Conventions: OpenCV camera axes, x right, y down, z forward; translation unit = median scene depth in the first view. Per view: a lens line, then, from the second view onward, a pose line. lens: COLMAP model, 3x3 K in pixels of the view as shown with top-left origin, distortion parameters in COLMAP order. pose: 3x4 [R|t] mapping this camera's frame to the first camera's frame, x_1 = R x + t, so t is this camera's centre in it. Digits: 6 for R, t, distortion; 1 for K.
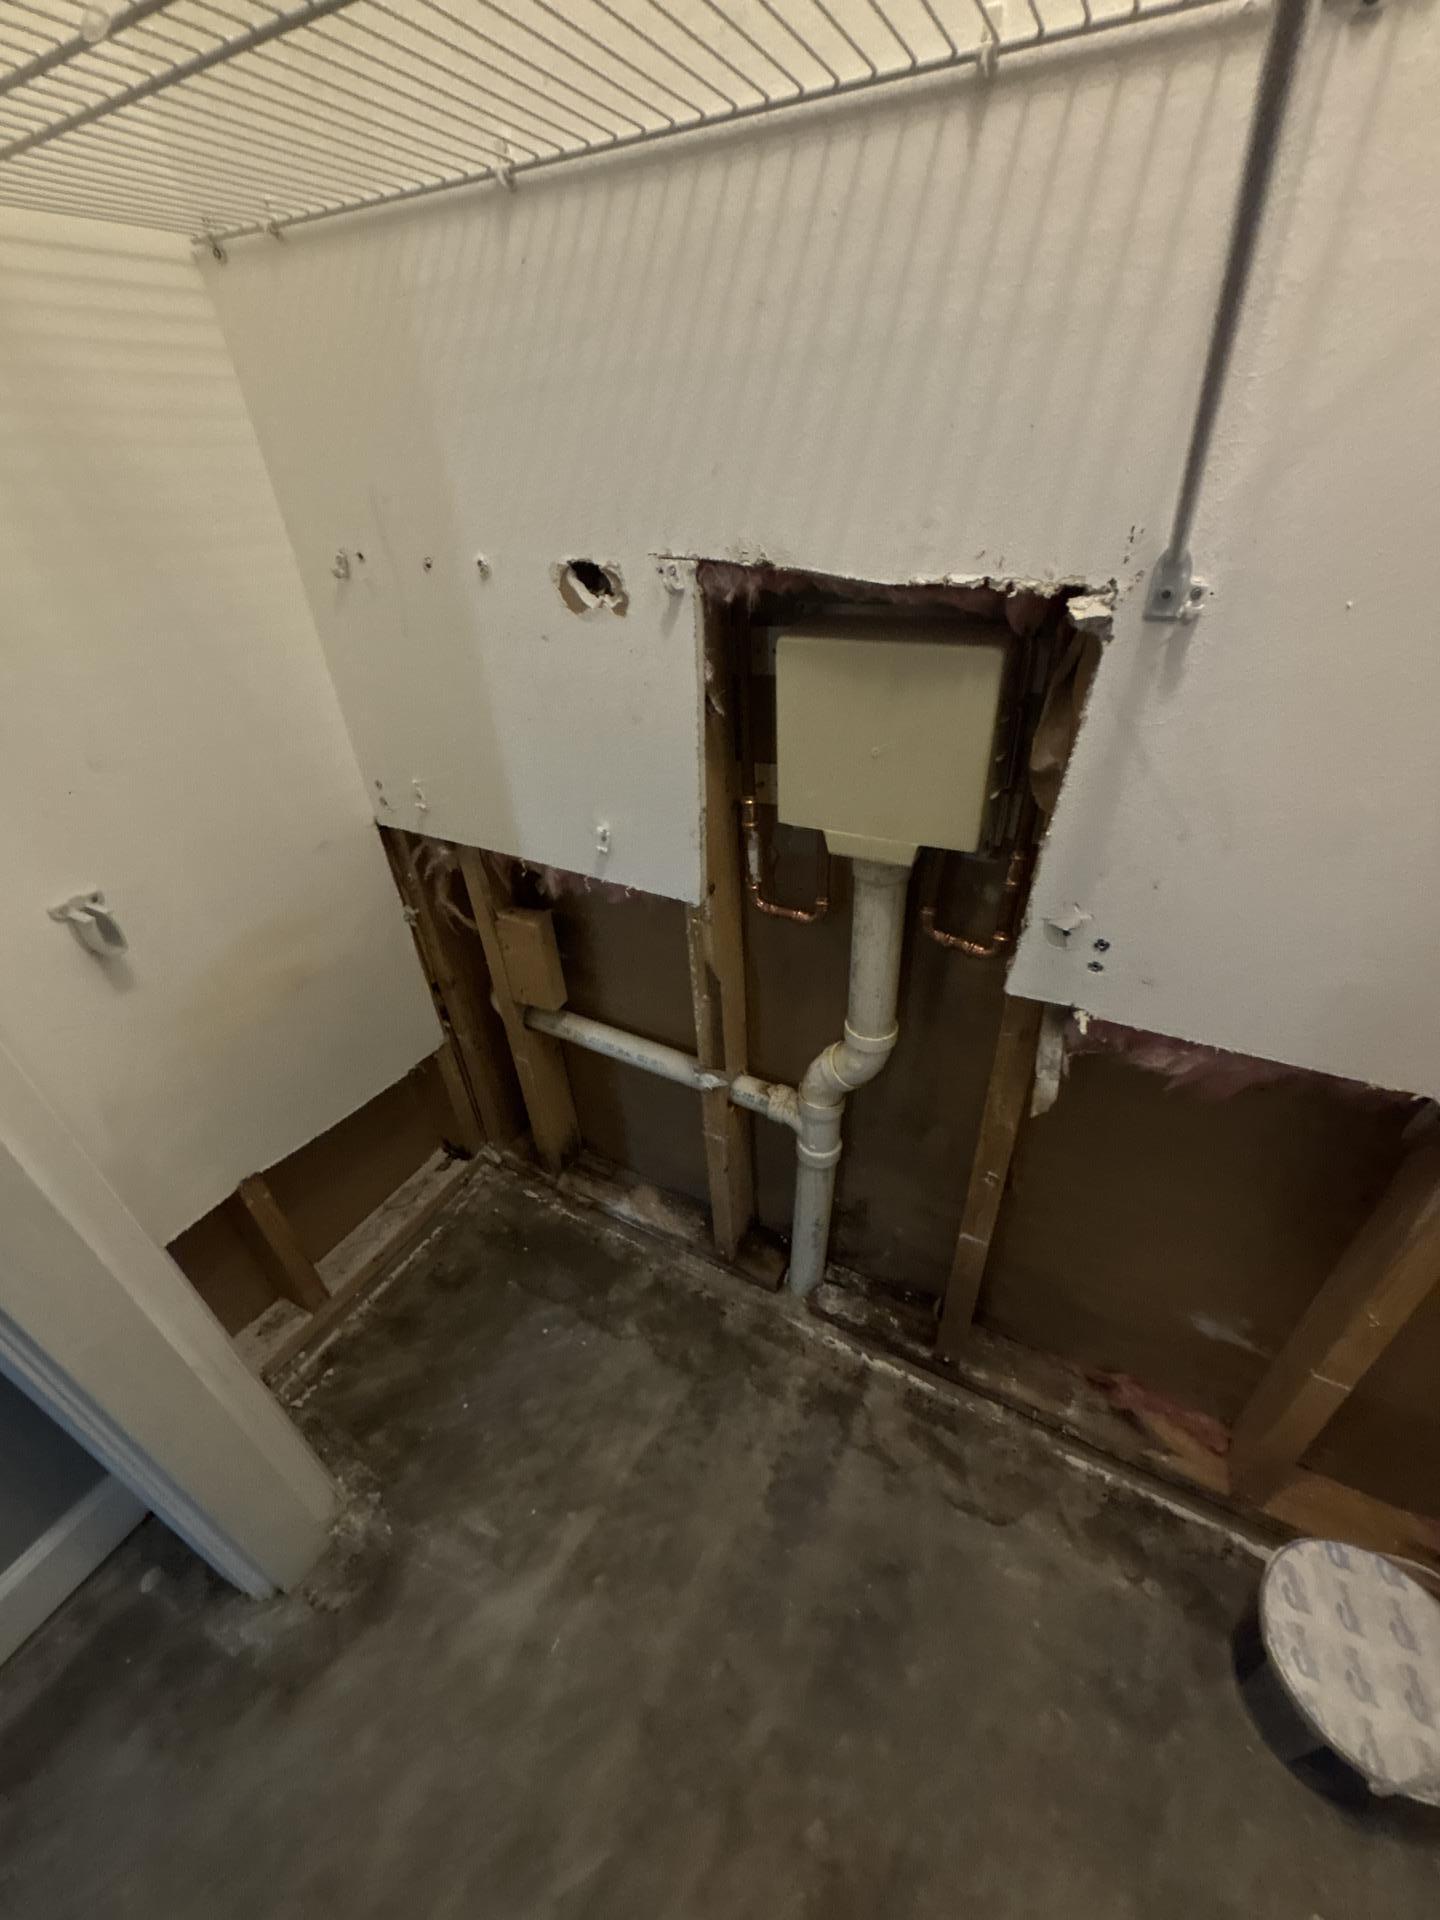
lens RADIAL K [[770.4, 0, 719.7], [0, 770.4, 961.9], [0, 0, 1]] dist [-0.011047, -0.000091]
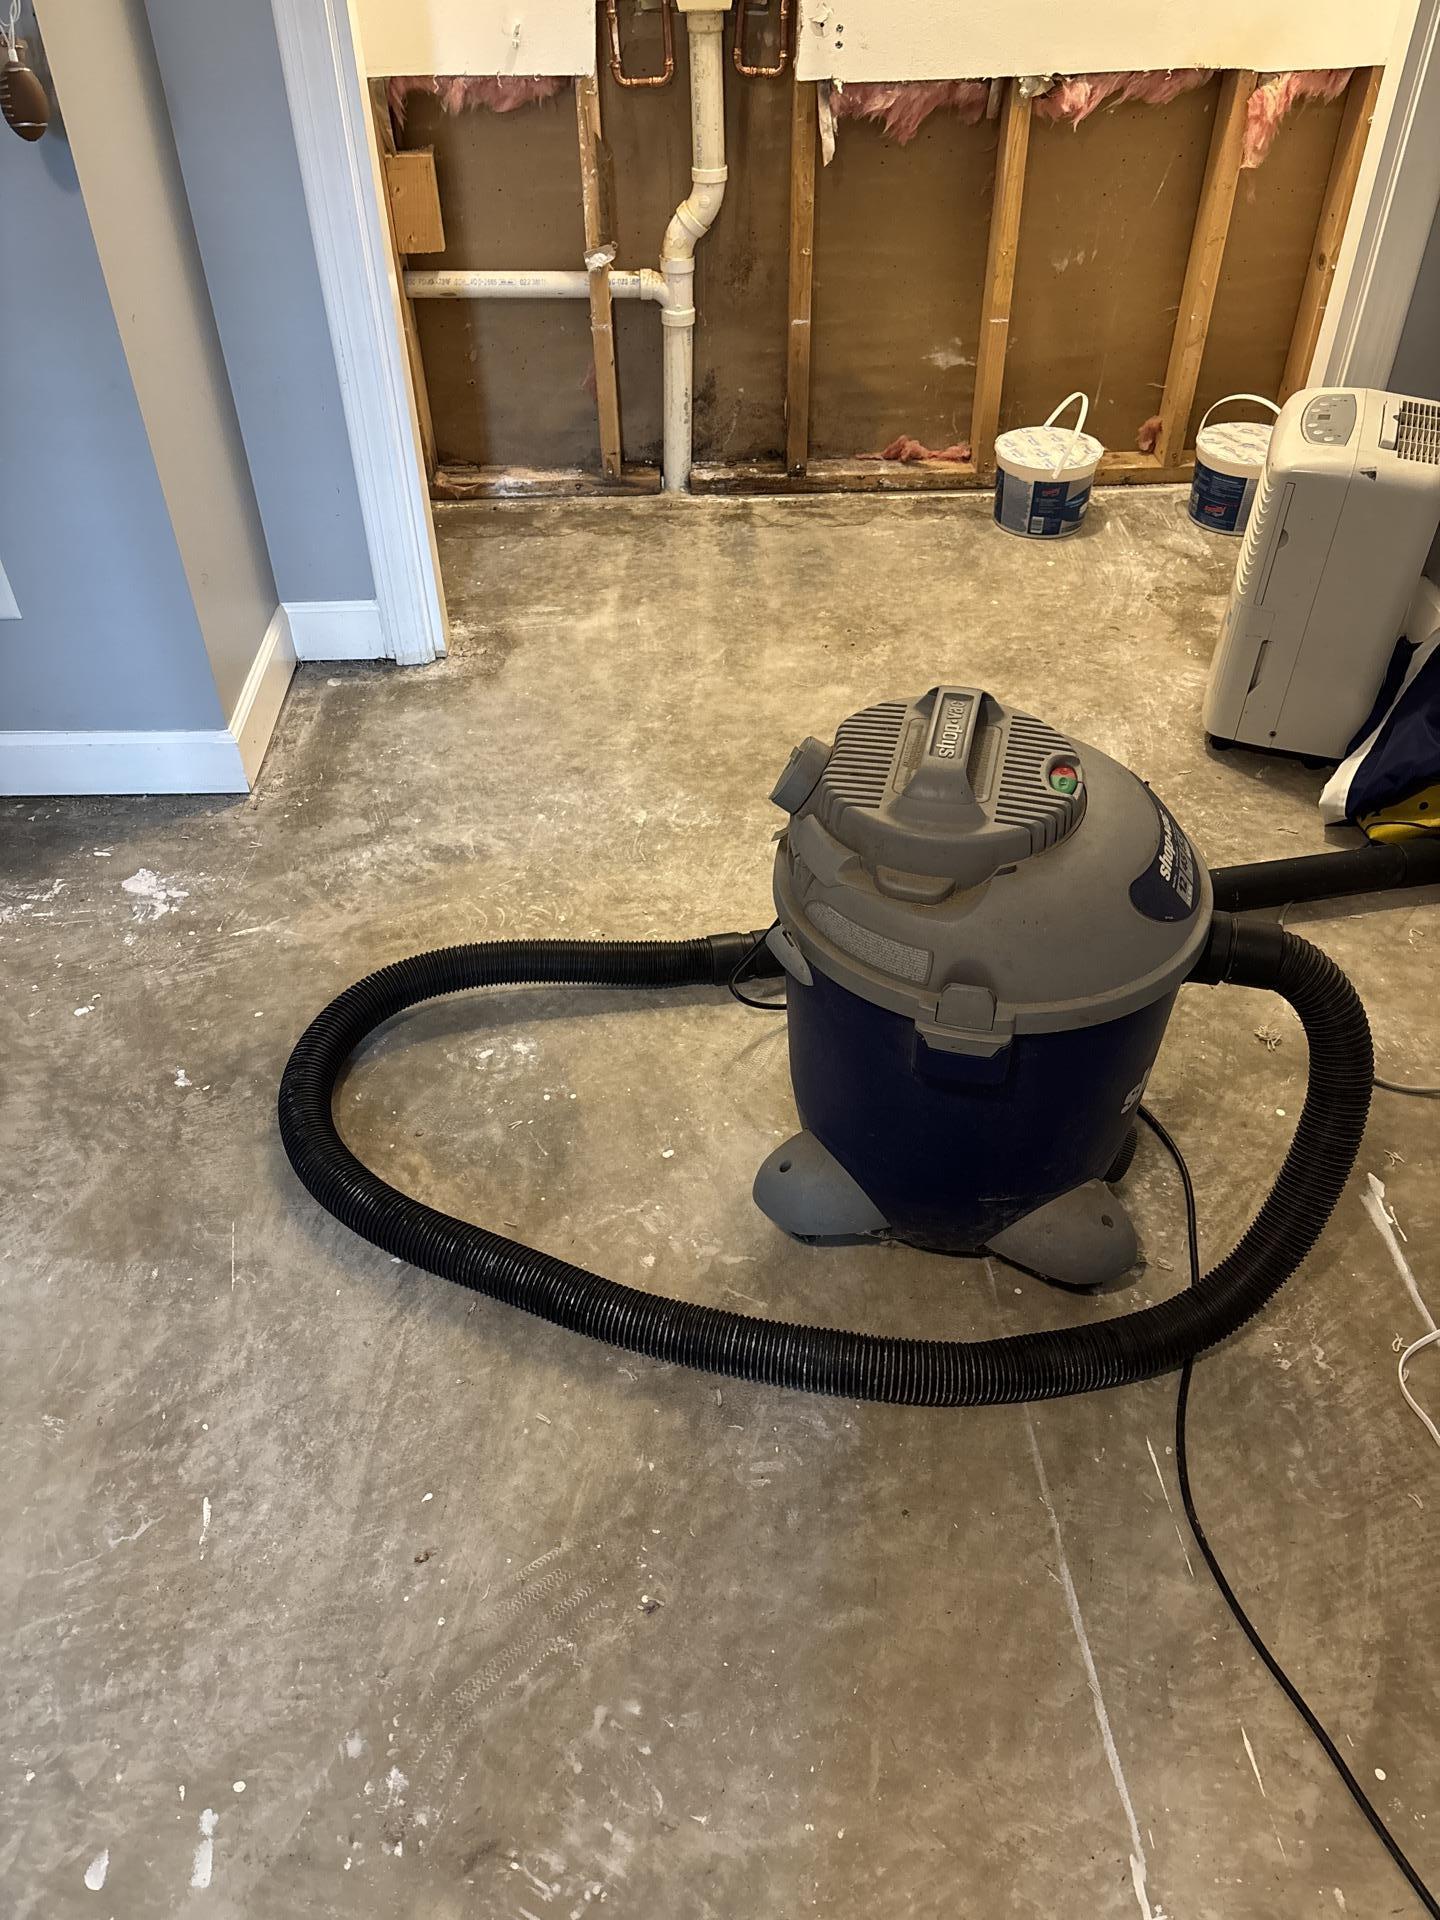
lens RADIAL K [[1447.8, 0, 725.2], [0, 1447.8, 960.5], [0, 0, 1]] dist [0.040062, 0.003642]
pose [[0.862150, -0.305570, 0.404134, -1.293177], [0.259410, 0.951401, 0.165959, 1.004527], [-0.435206, -0.038245, 0.899518, -1.506030]]
